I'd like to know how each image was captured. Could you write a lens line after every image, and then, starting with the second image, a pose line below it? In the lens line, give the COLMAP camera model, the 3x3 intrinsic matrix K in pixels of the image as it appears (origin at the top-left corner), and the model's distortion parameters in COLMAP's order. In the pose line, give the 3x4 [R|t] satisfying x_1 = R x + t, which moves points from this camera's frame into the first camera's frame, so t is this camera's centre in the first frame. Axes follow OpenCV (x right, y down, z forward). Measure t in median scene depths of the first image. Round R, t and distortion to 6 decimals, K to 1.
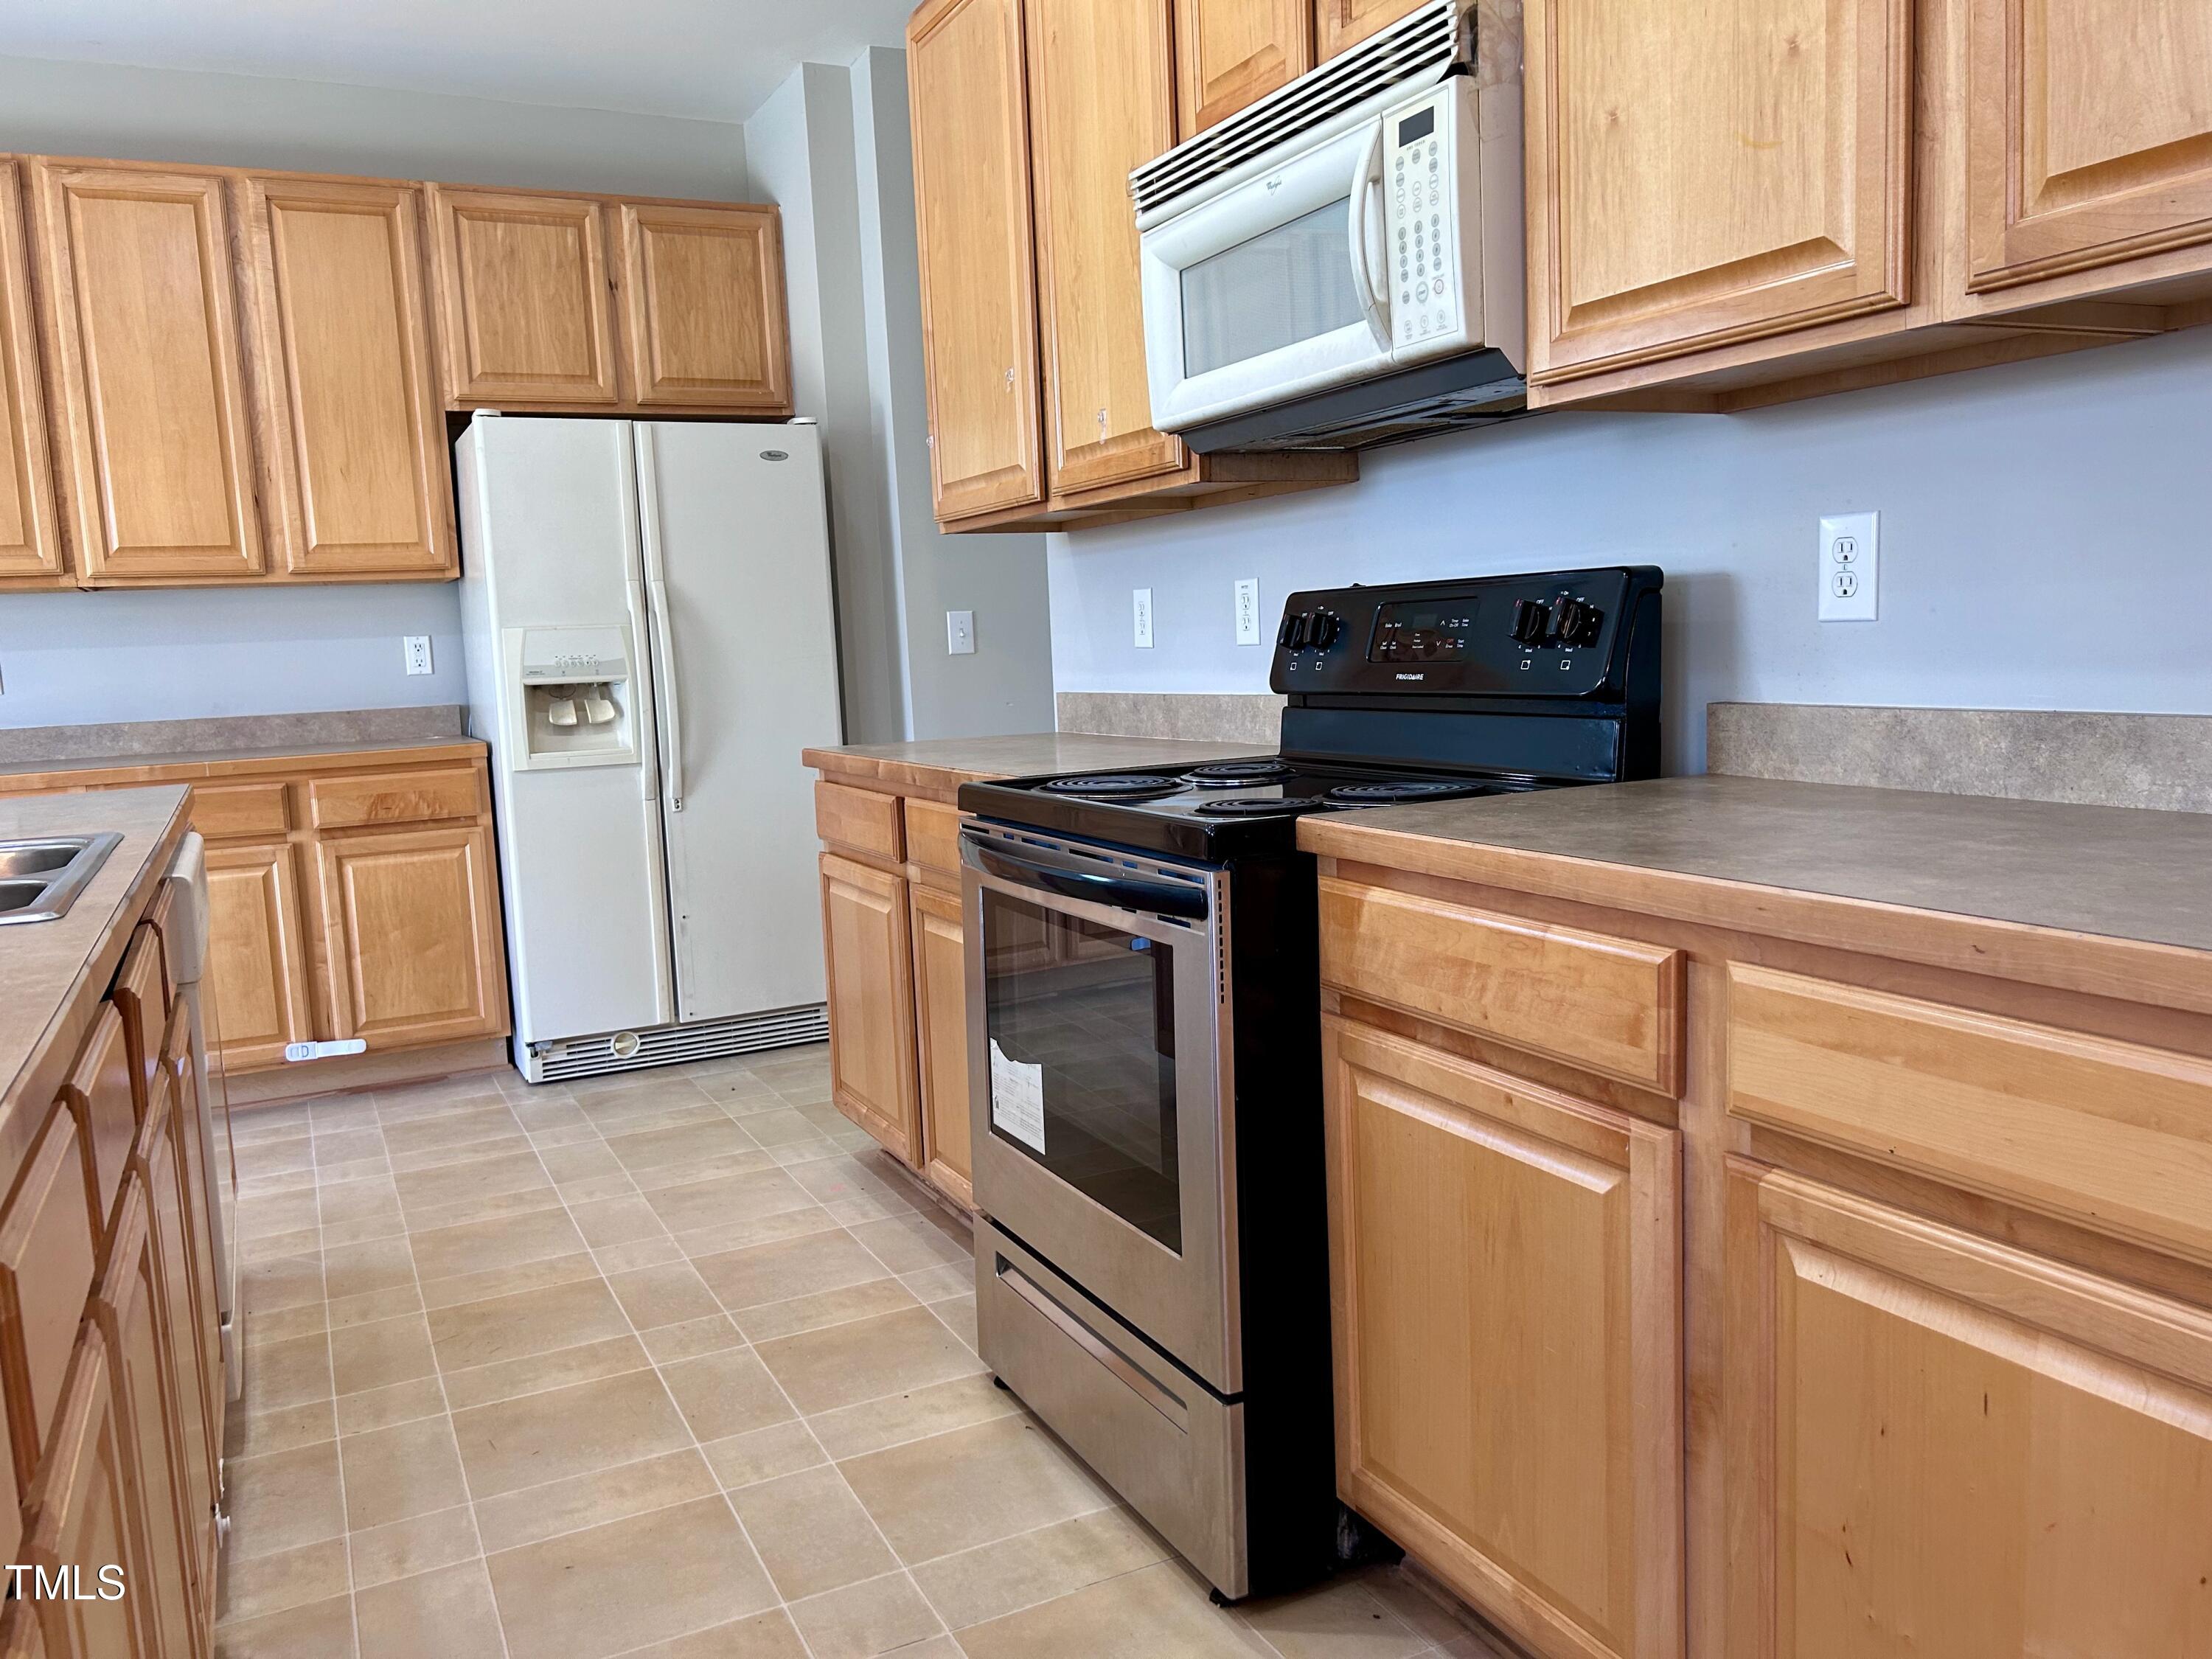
lens RADIAL K [[1672.4, 0, 1106.0], [0, 1672.4, 829.5], [0, 0, 1]] dist [0.051096, -0.052043]
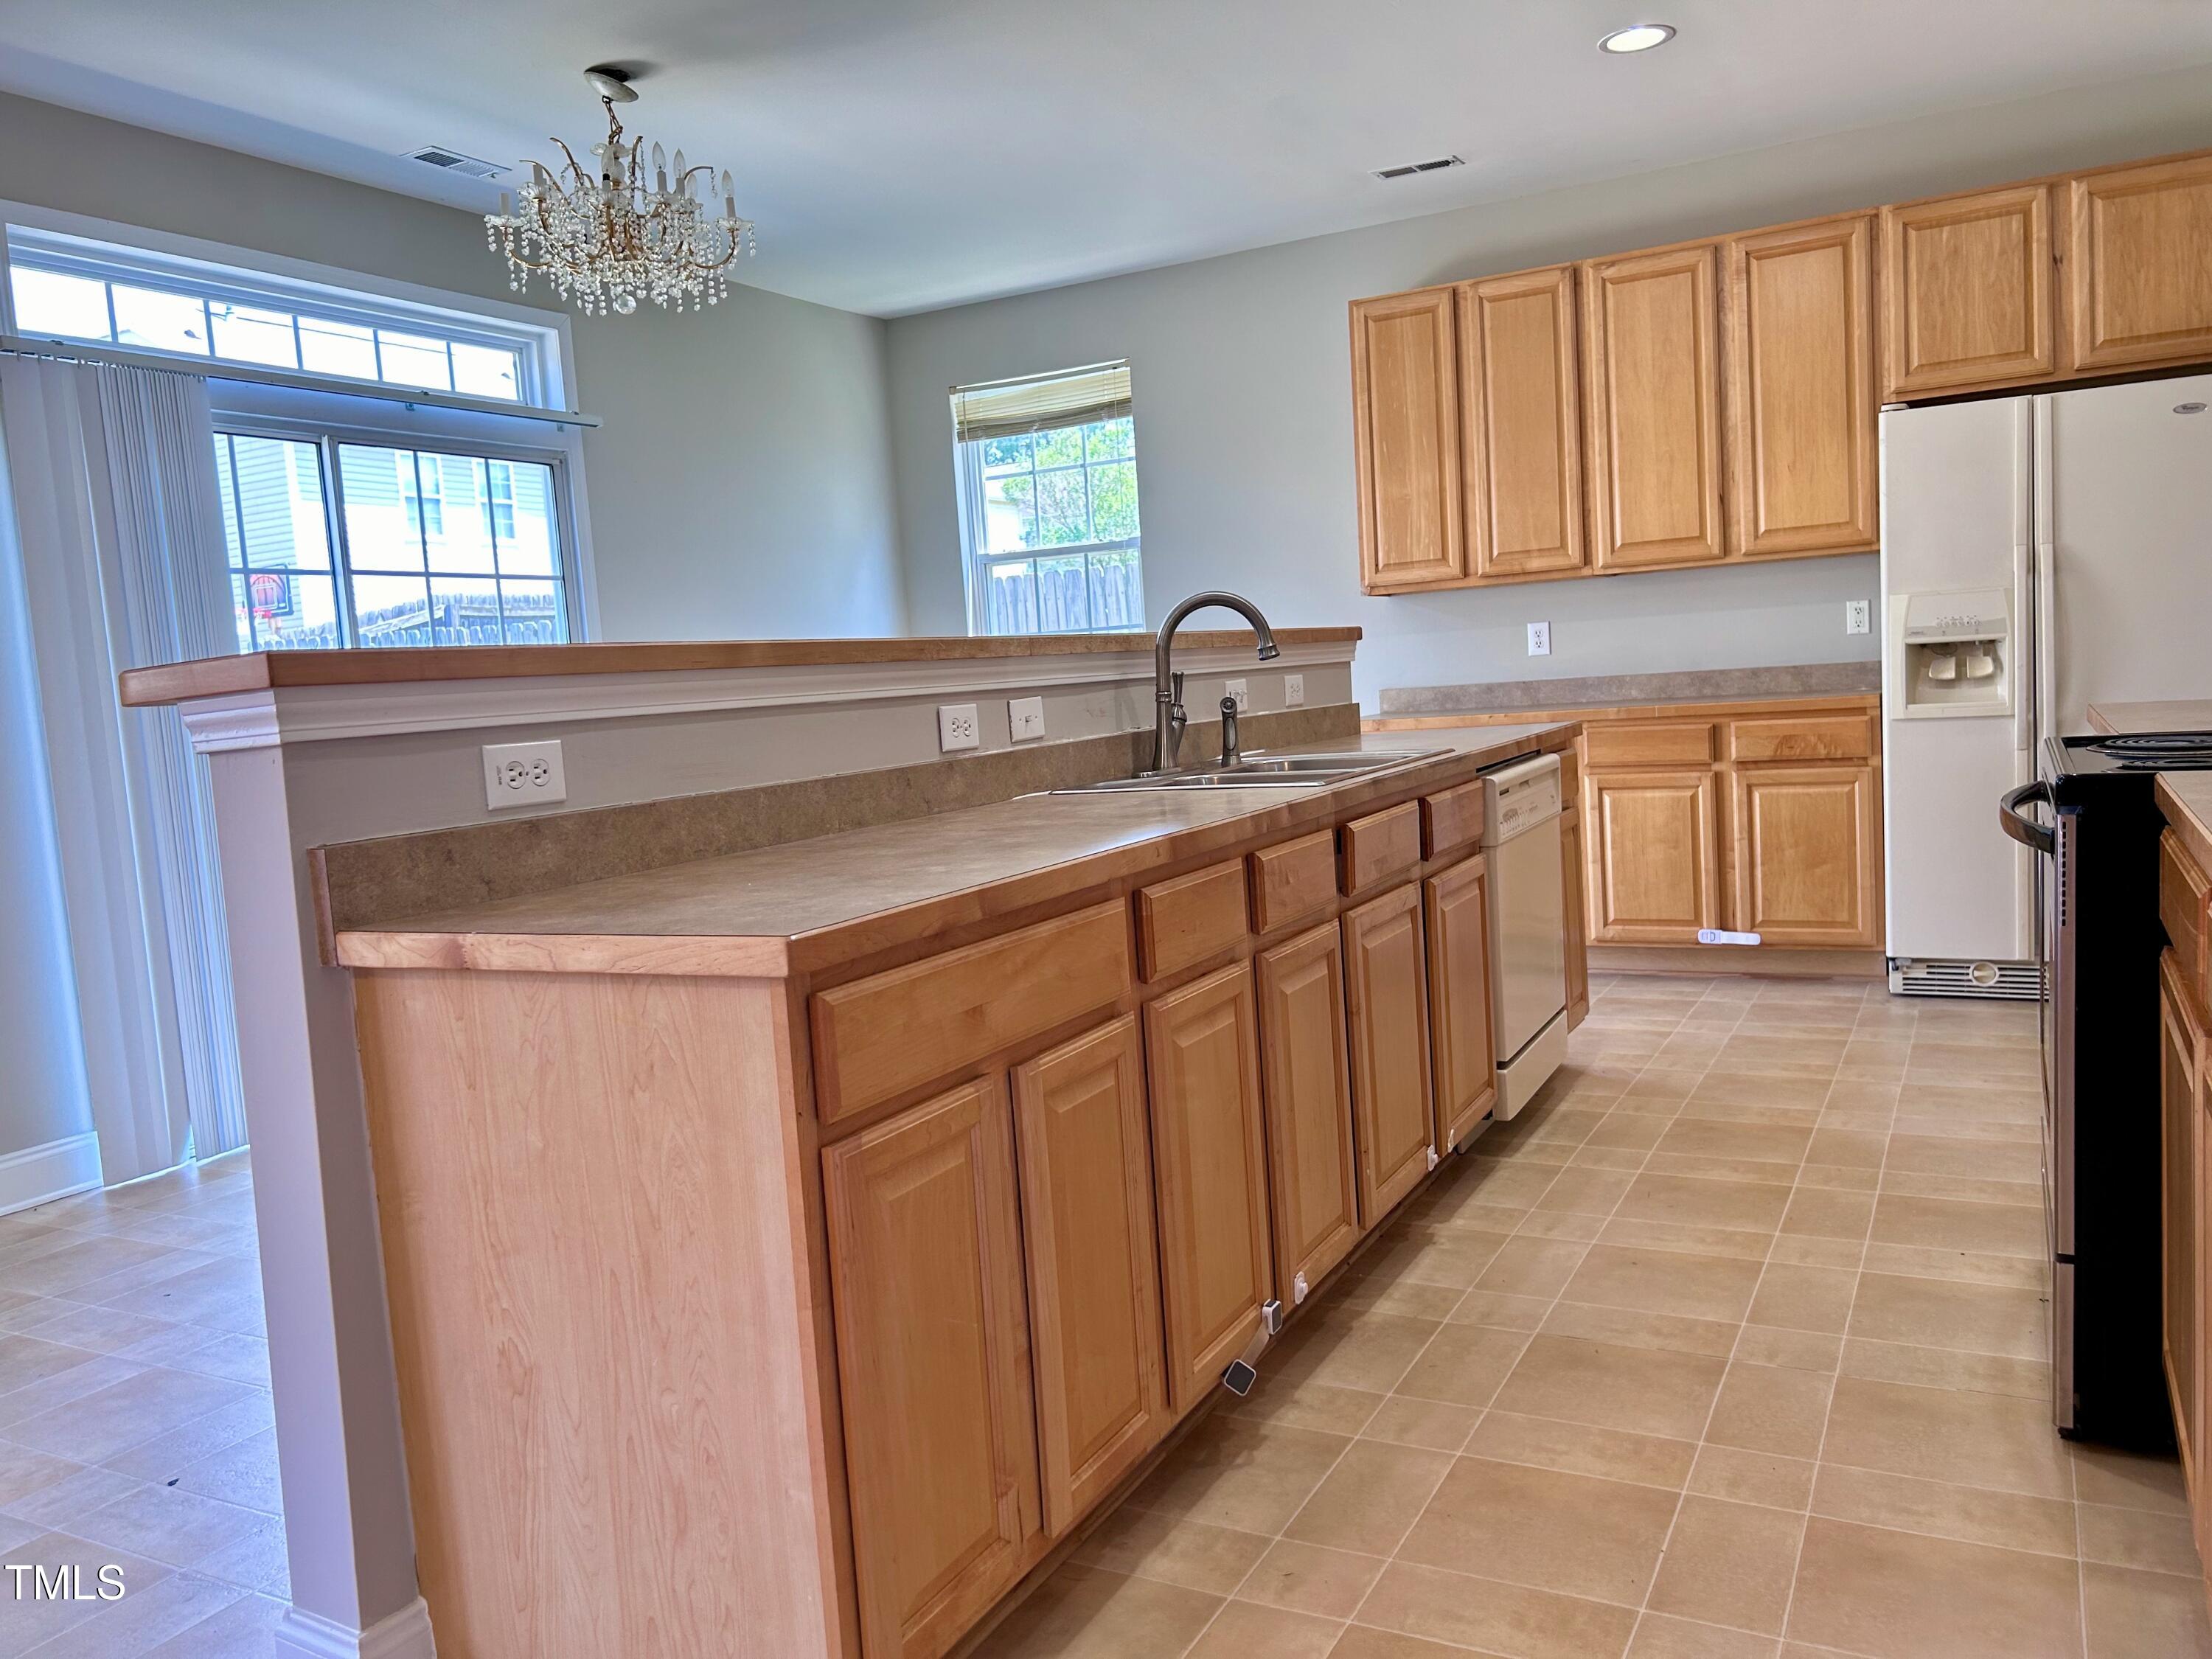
lens RADIAL K [[1672.4, 0, 1106.0], [0, 1672.4, 829.5], [0, 0, 1]] dist [0.051096, -0.052043]
pose [[0.587683, 0.082082, -0.804917, 0.259710], [-0.055556, 0.996586, 0.061066, -0.000253], [0.807182, 0.008830, 0.590237, -0.109002]]
